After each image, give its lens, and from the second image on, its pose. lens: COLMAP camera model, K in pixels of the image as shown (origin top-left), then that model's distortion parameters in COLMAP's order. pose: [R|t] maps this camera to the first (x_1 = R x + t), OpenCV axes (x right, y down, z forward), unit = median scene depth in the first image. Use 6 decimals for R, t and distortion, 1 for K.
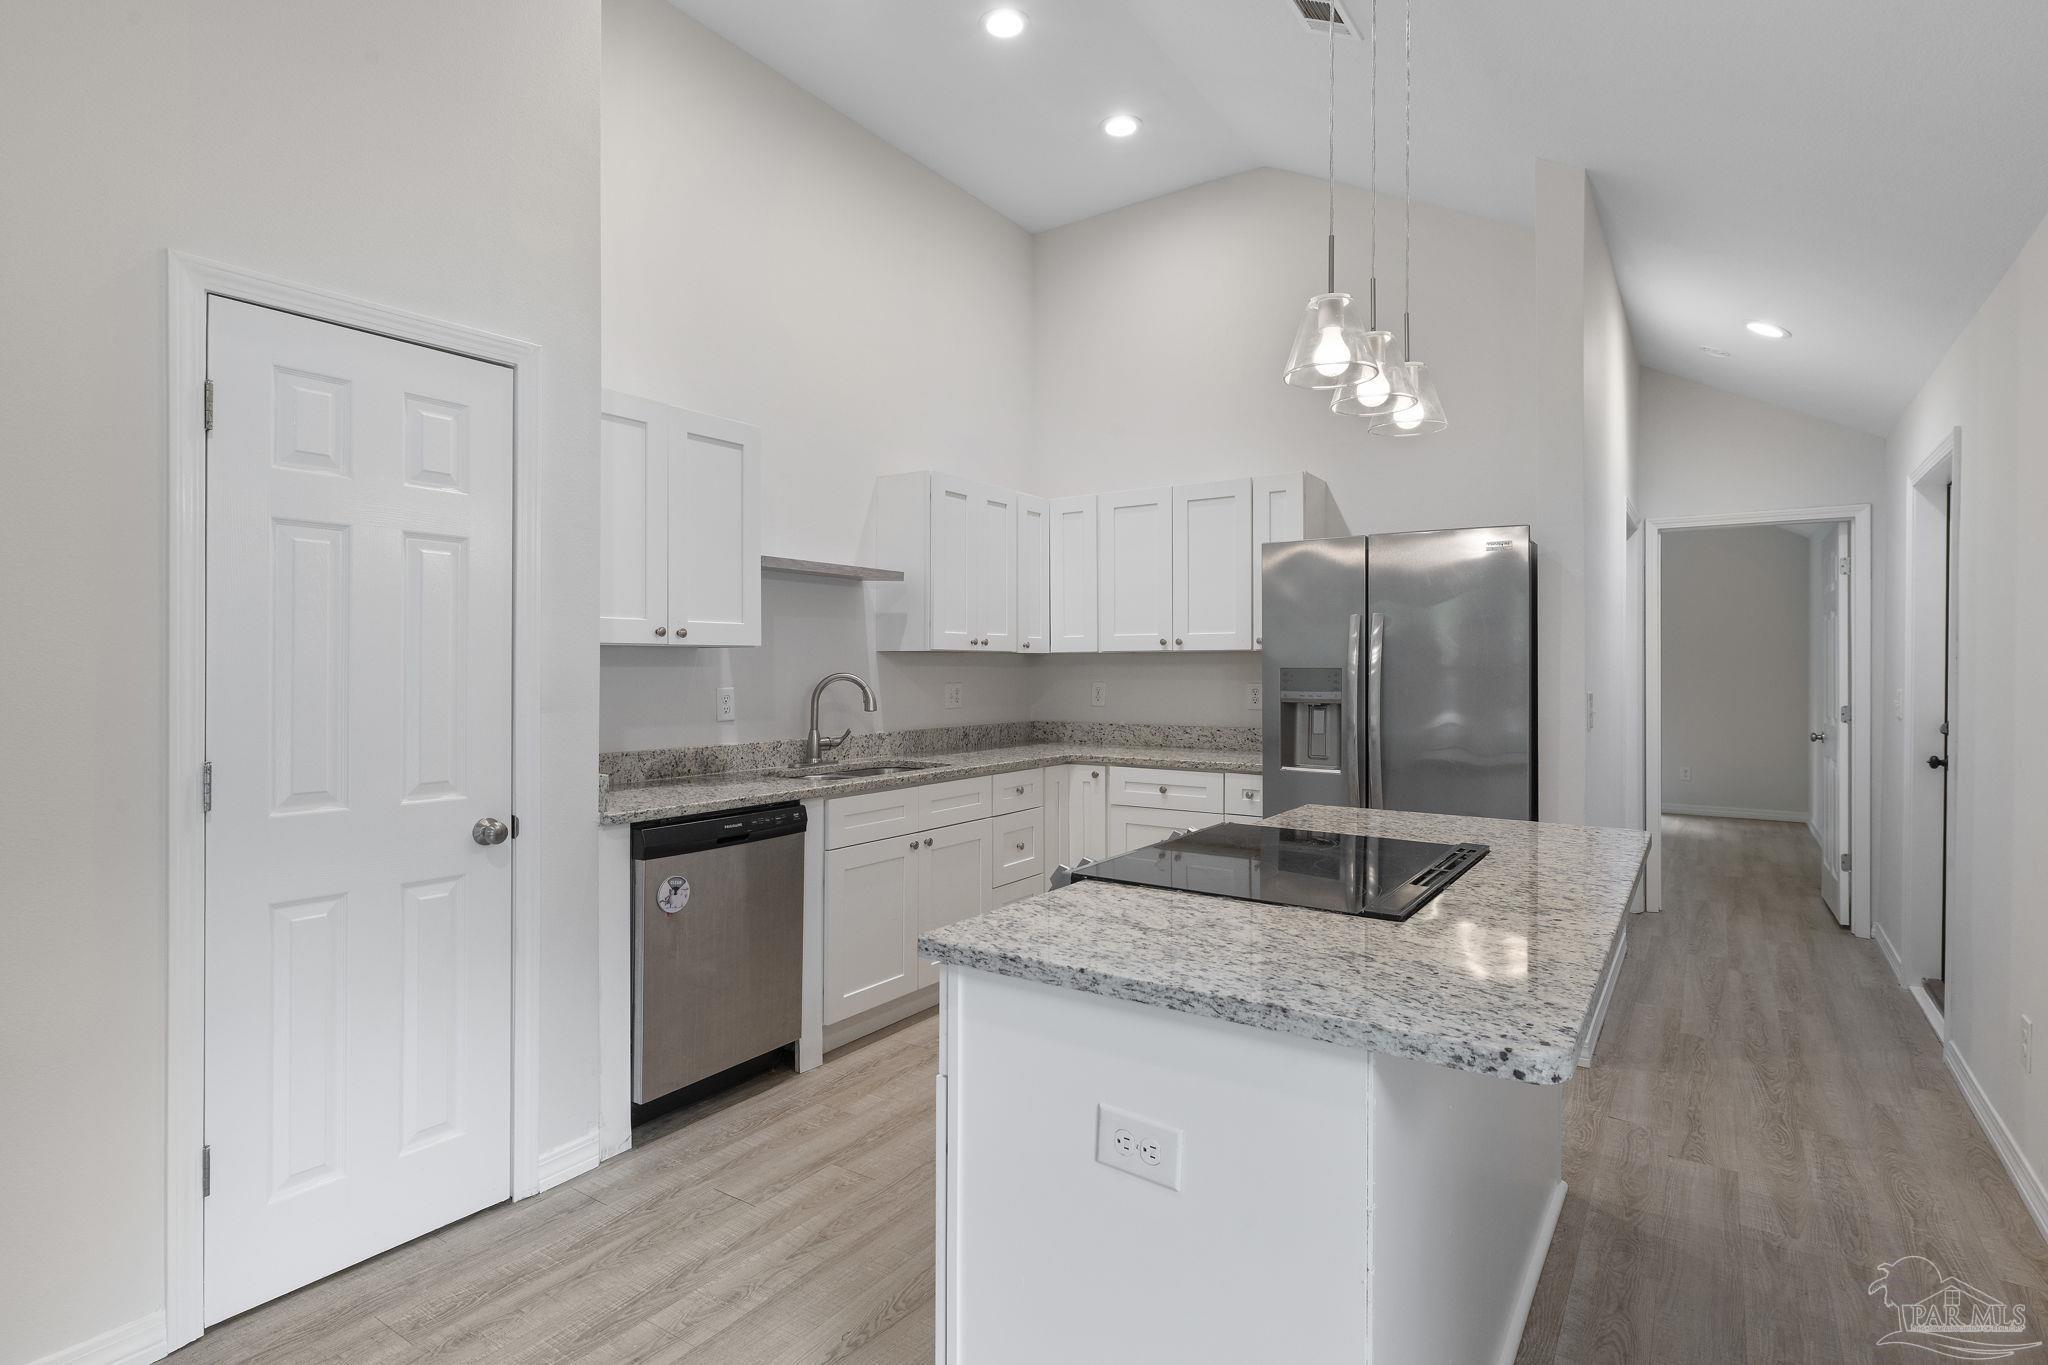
lens RADIAL K [[1025.9, 0, 1030.6], [0, 1025.9, 678.0], [0, 0, 1]] dist [0.001580, 0.000105]
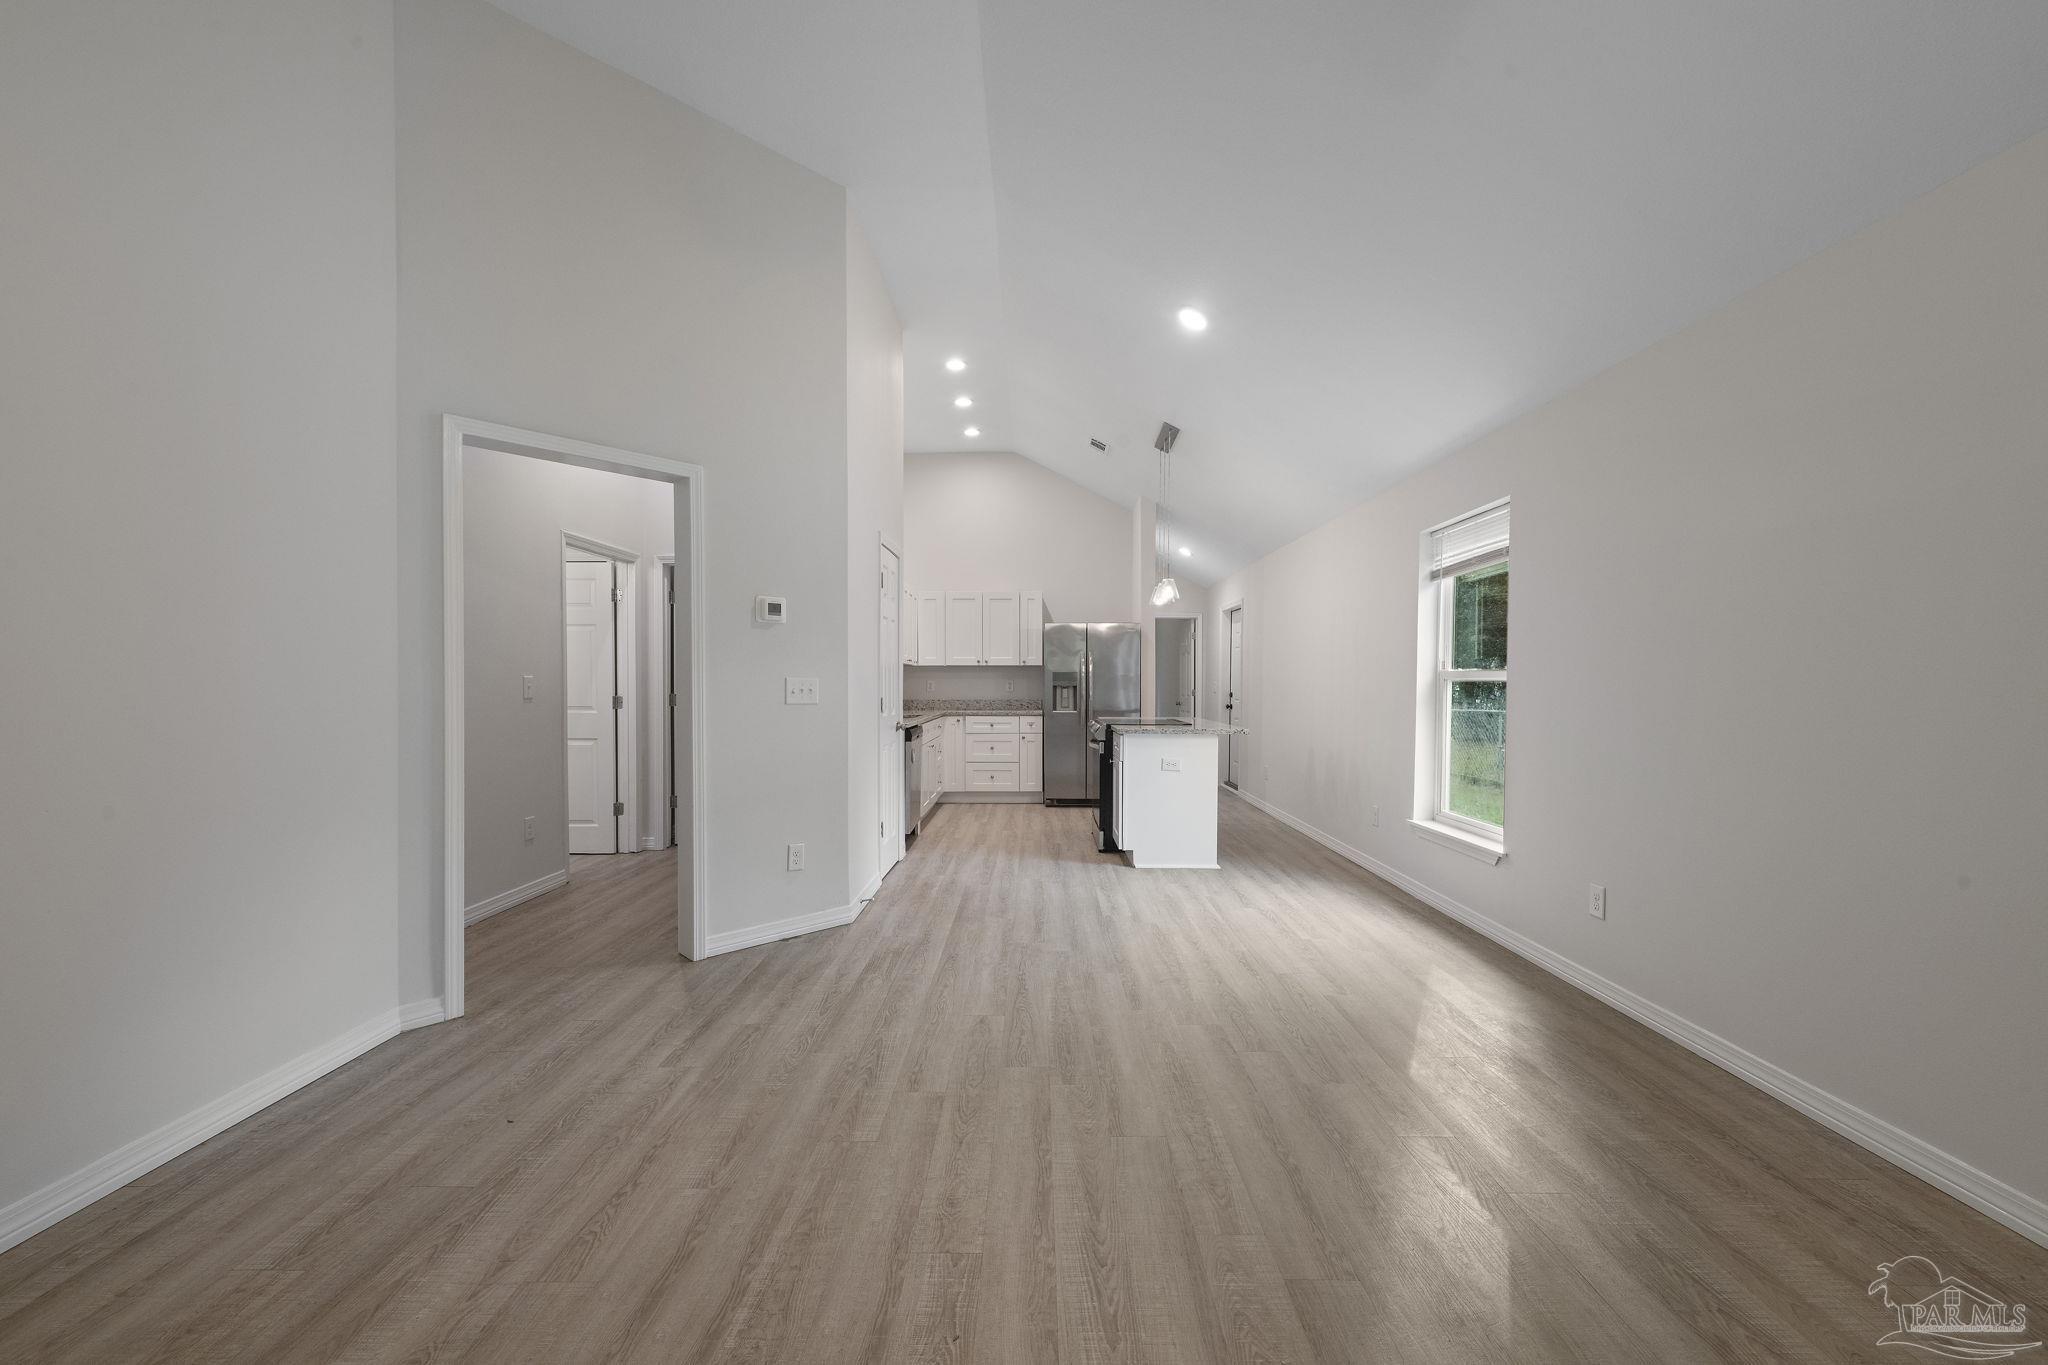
lens RADIAL K [[809.5, 0, 1030.1], [0, 809.5, 697.2], [0, 0, 1]] dist [0.001141, -0.000397]
pose [[0.836130, -0.010062, 0.548439, -0.919062], [0.005554, 0.999936, 0.009878, 0.031808], [-0.548503, -0.005214, 0.836132, -0.665111]]
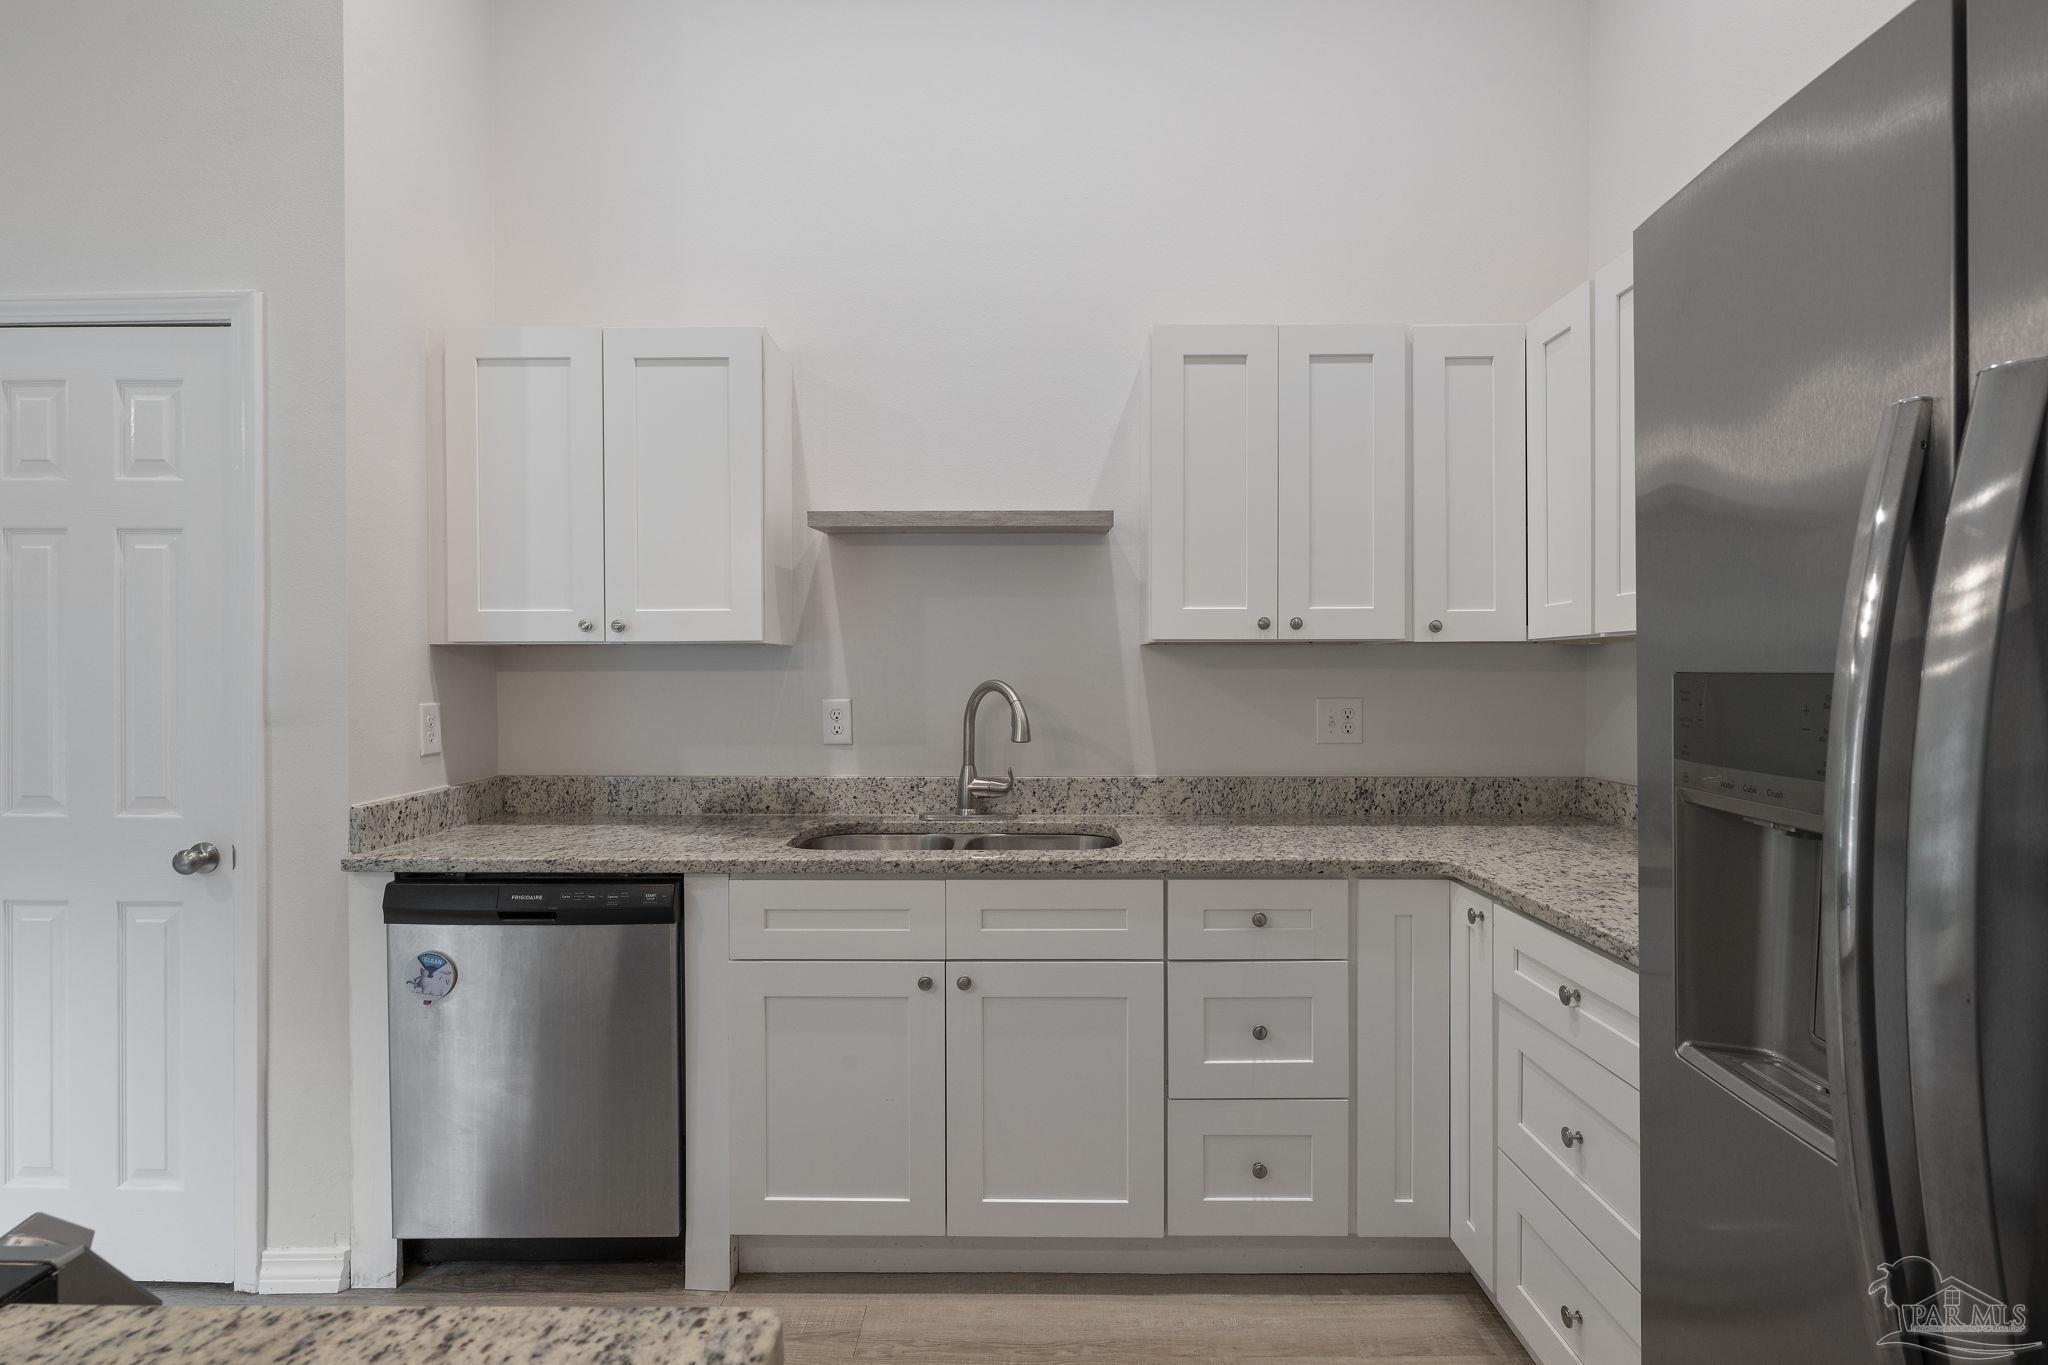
lens RADIAL K [[993.7, 0, 1026.0], [0, 993.7, 678.3], [0, 0, 1]] dist [-0.003418, 0.000209]
pose [[0.551212, 0.005751, -0.834345, 0.366801], [-0.007527, 0.999970, 0.001919, -0.007593], [0.834331, 0.005223, 0.551239, 0.719371]]
